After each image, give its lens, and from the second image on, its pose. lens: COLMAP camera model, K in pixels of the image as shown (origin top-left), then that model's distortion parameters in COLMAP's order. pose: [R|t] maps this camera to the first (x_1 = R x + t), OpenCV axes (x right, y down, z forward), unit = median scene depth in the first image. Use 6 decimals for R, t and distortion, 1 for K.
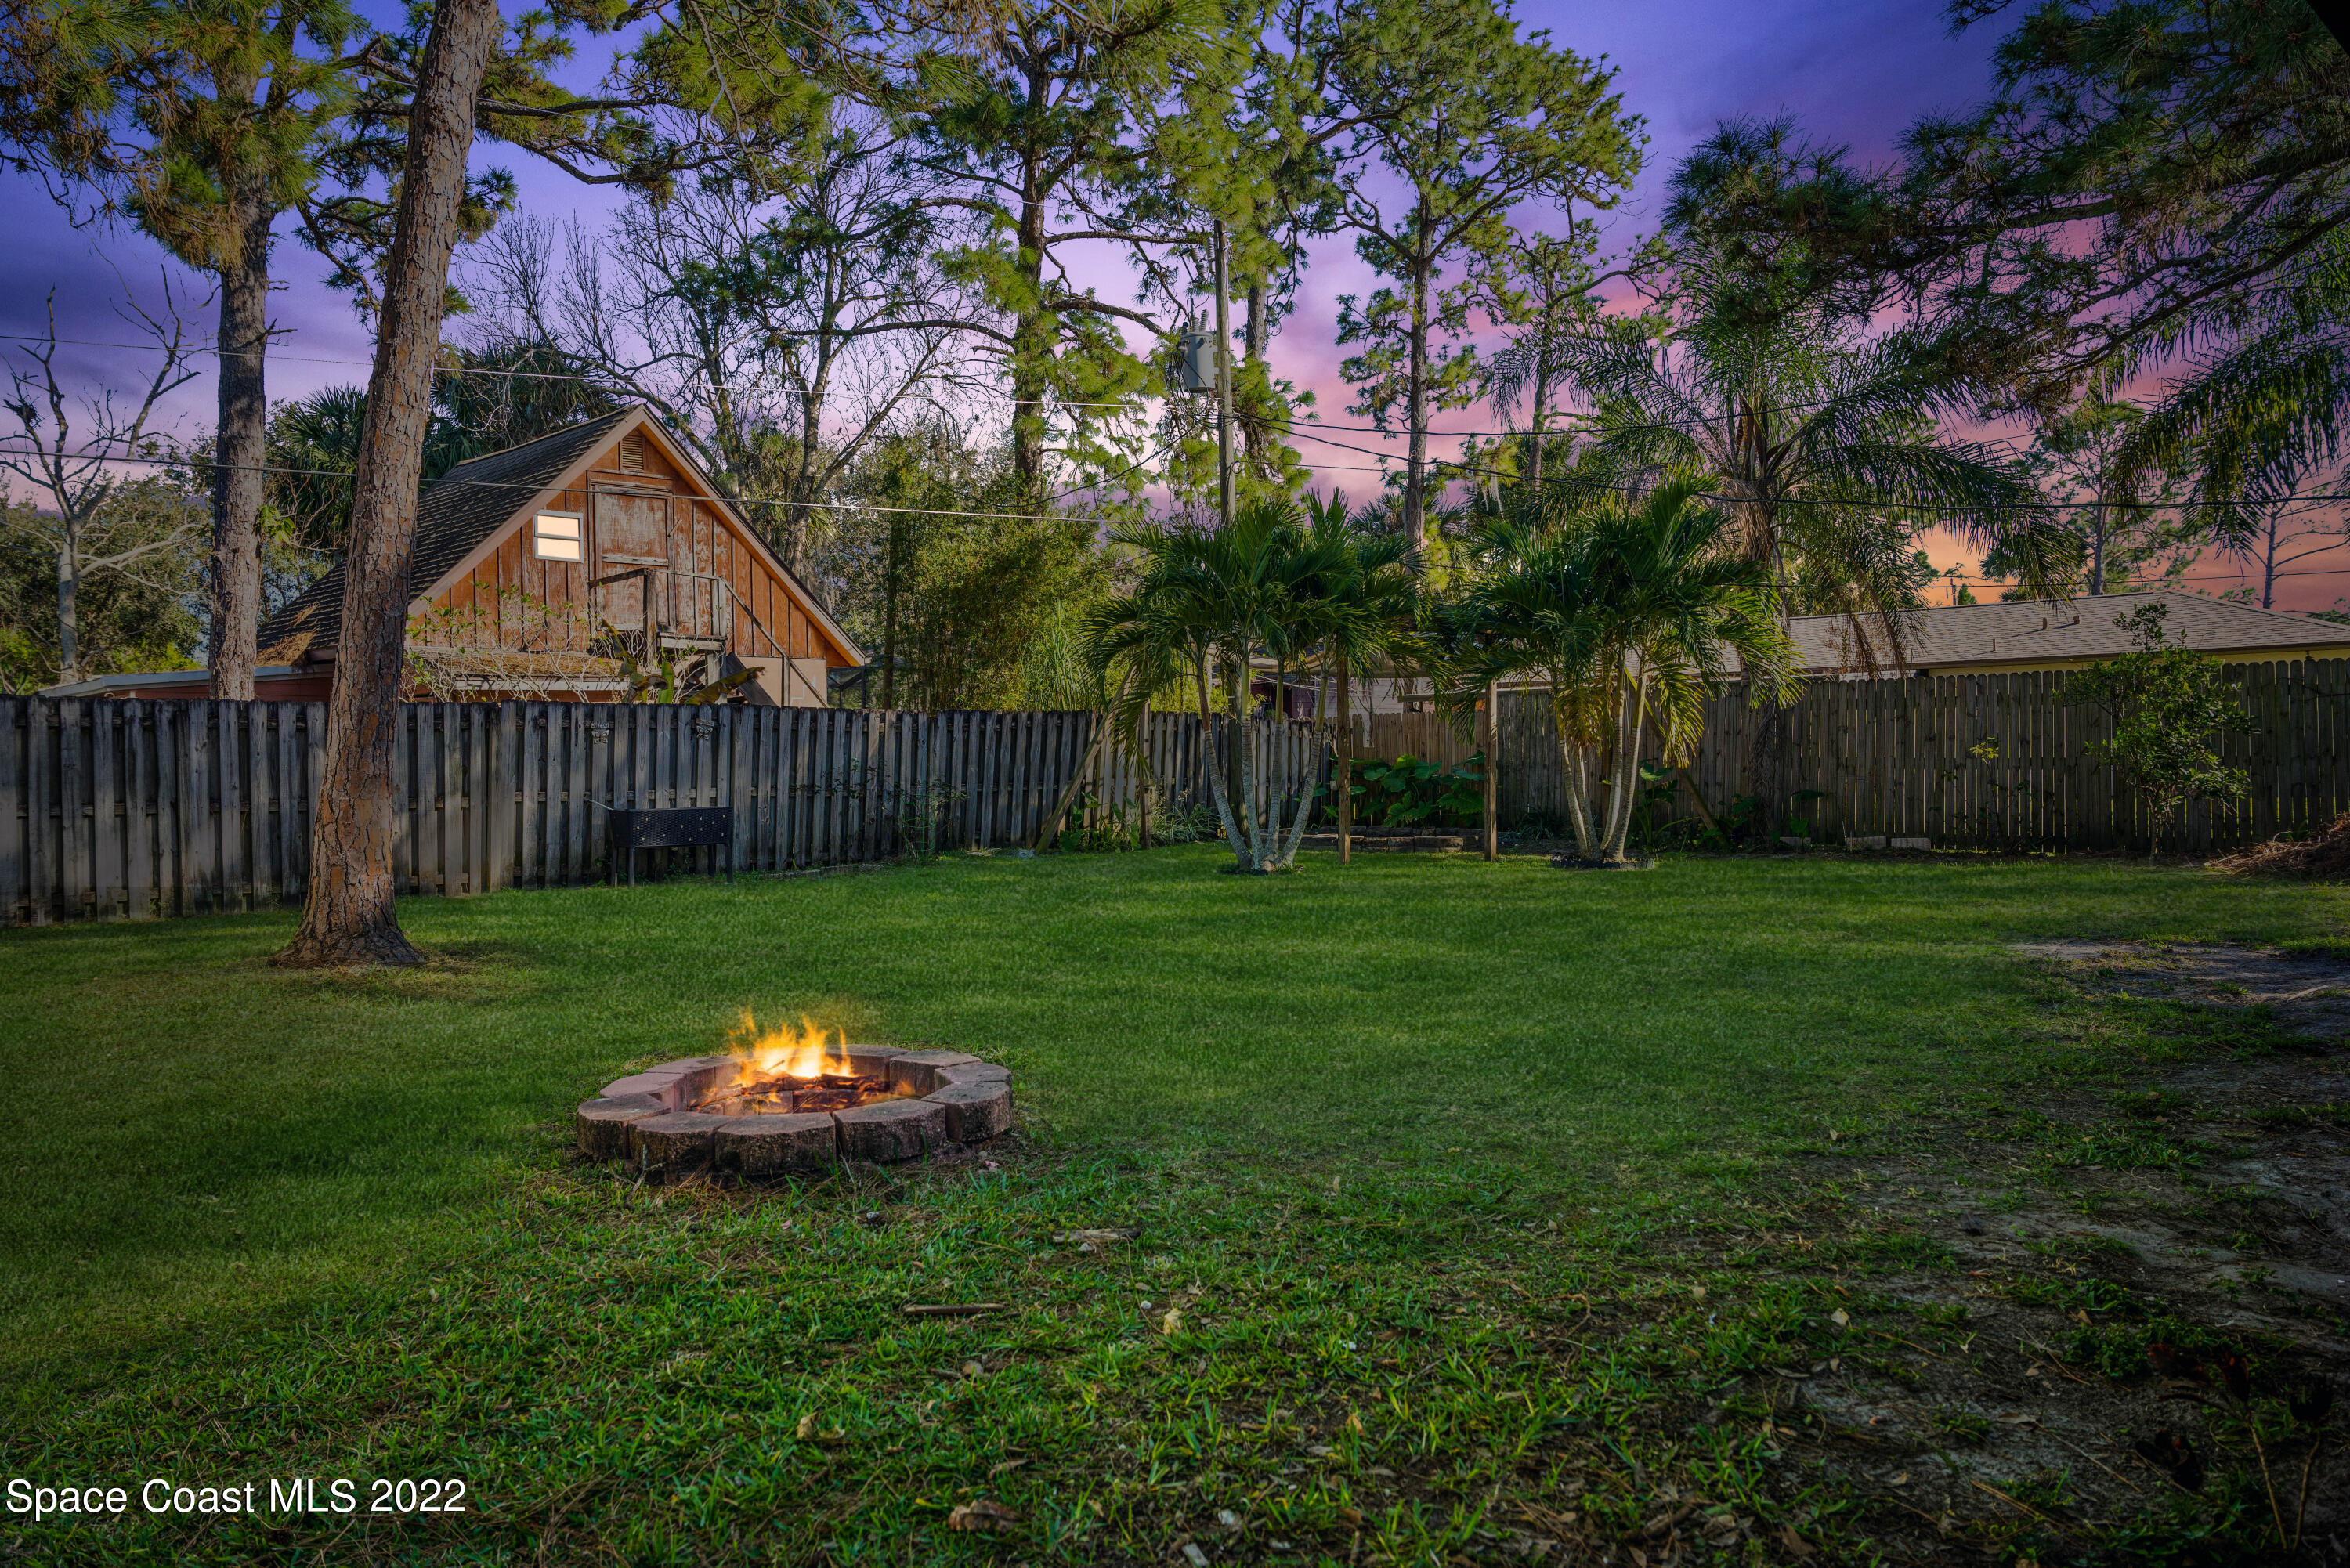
lens RADIAL K [[1591.0, 0, 1176.2], [0, 1591.0, 745.5], [0, 0, 1]] dist [-0.007249, -0.005202]
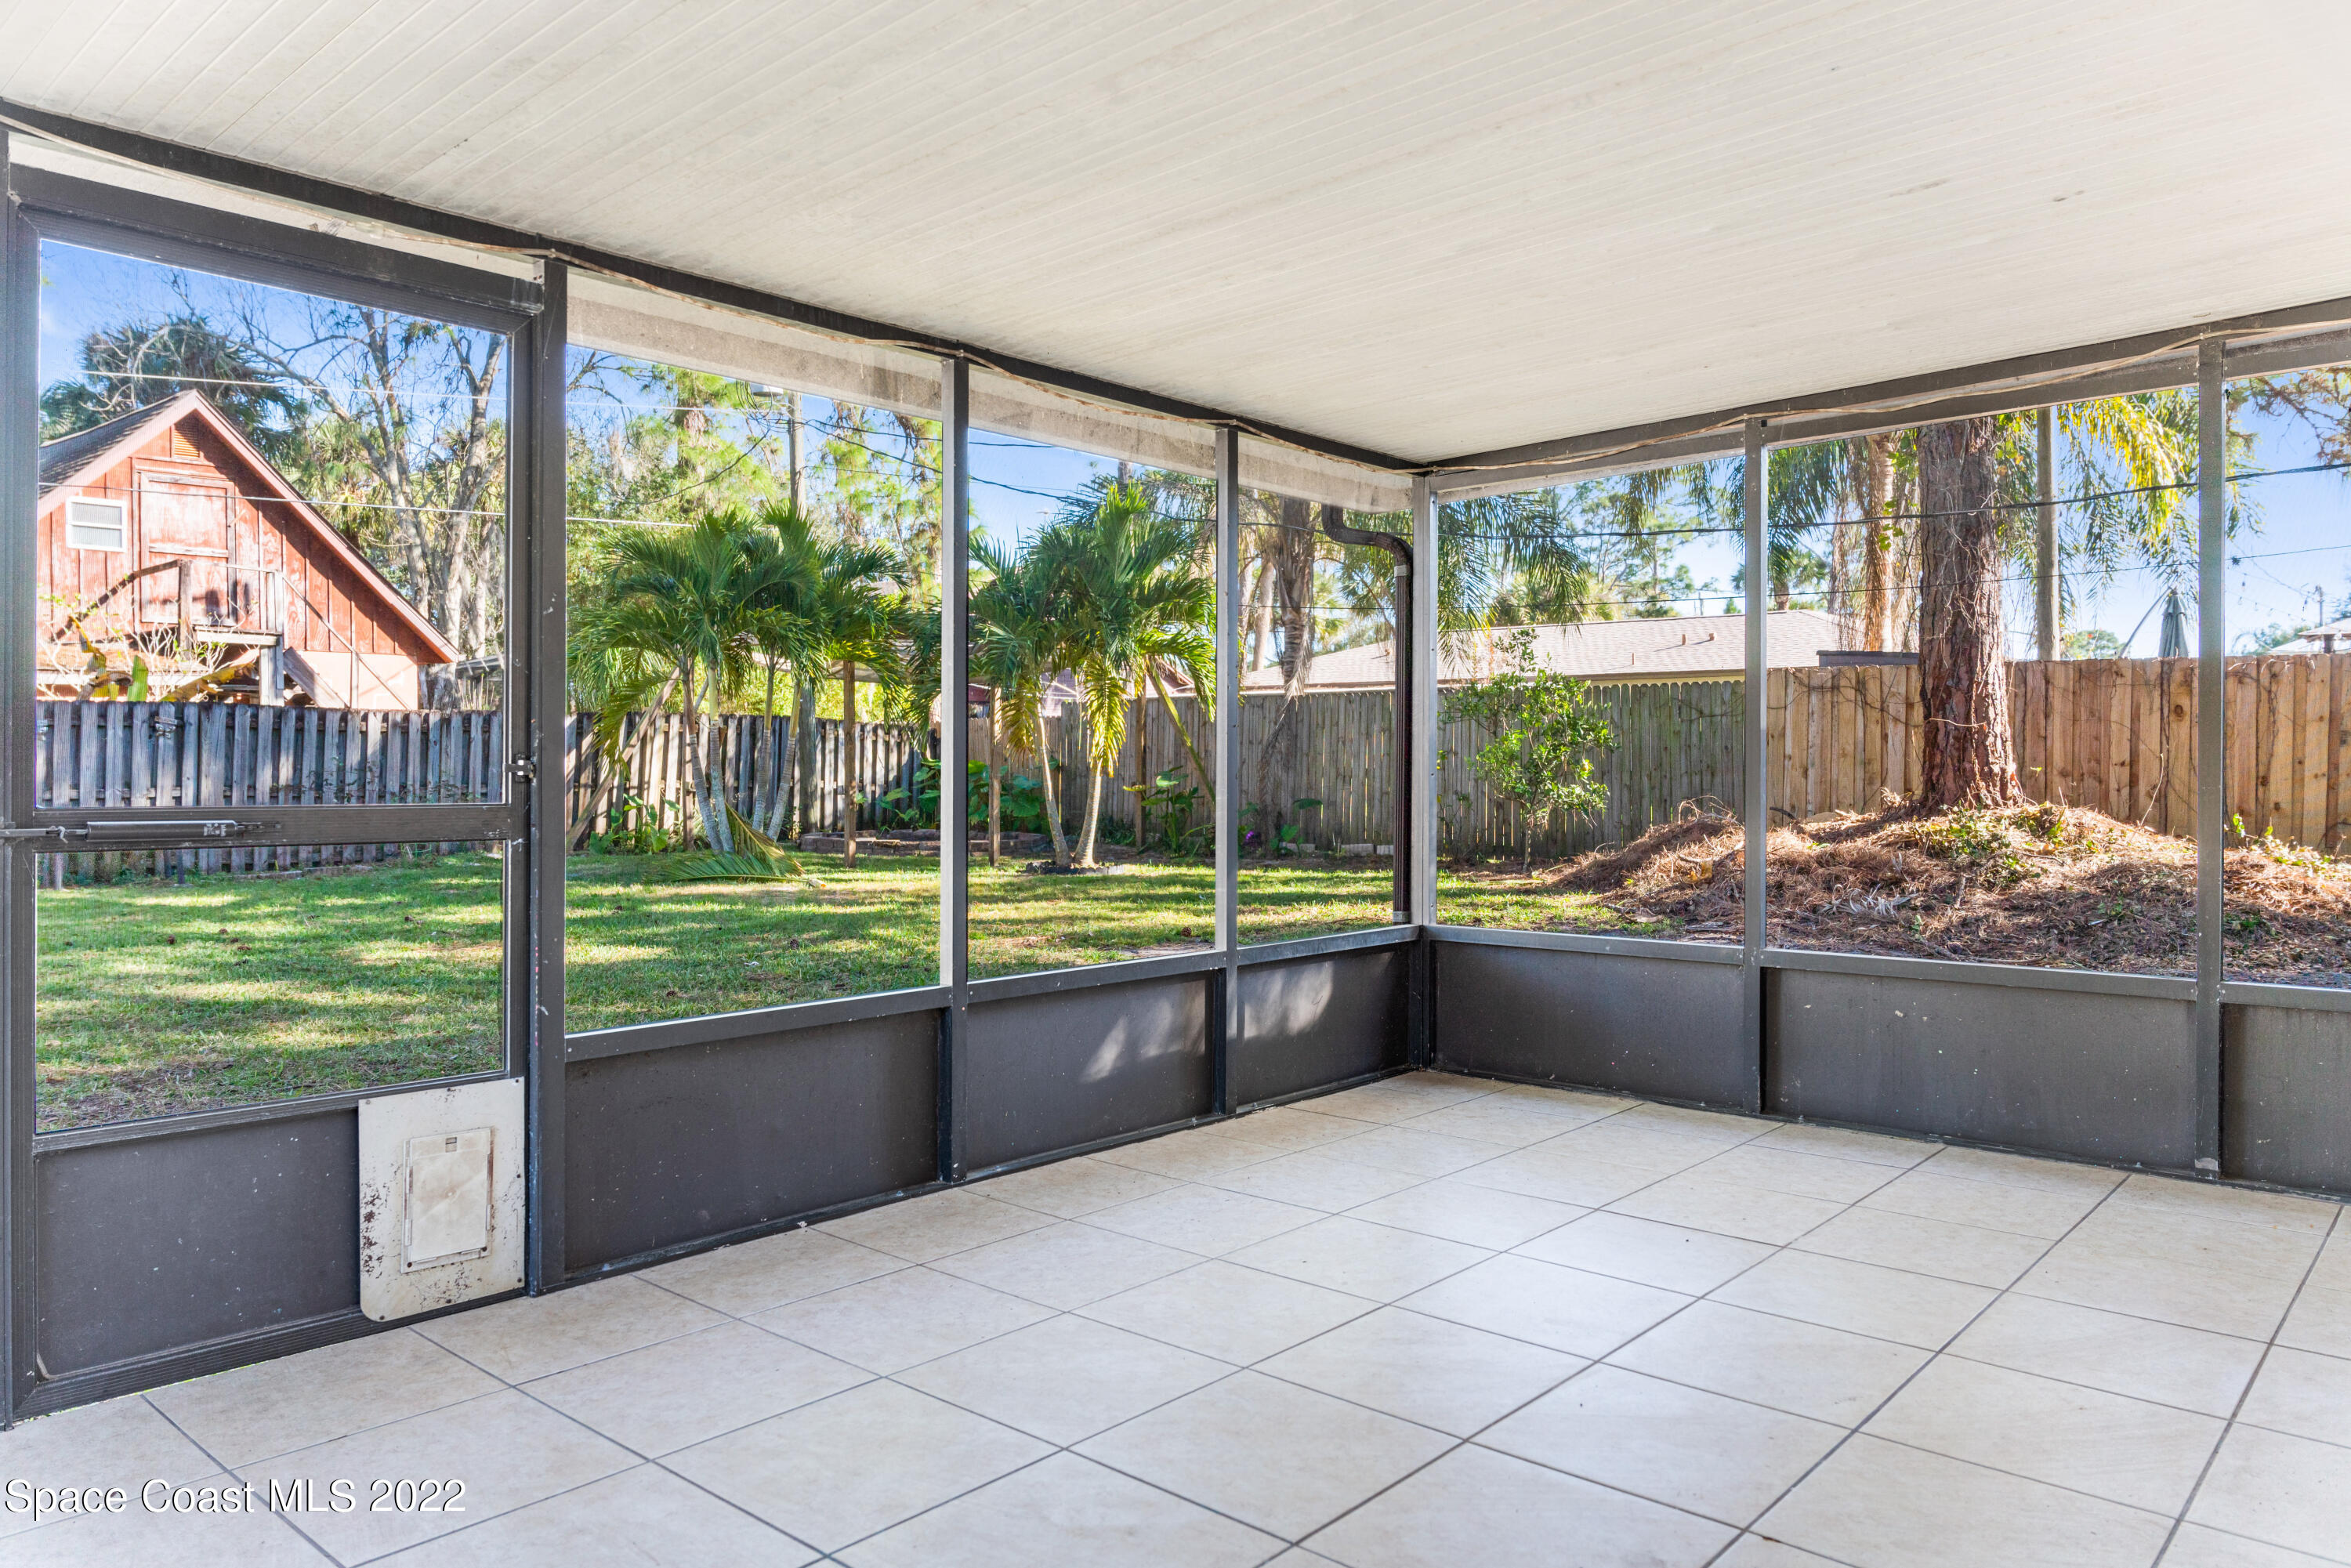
lens RADIAL K [[1591.8, 0, 1176.7], [0, 1591.8, 745.5], [0, 0, 1]] dist [-0.007249, -0.005202]
pose [[0.995260, 0.011210, 0.096606, 0.212289], [-0.011312, 0.999936, 0.000506, -0.006137], [-0.096594, -0.001596, 0.995323, -0.028713]]
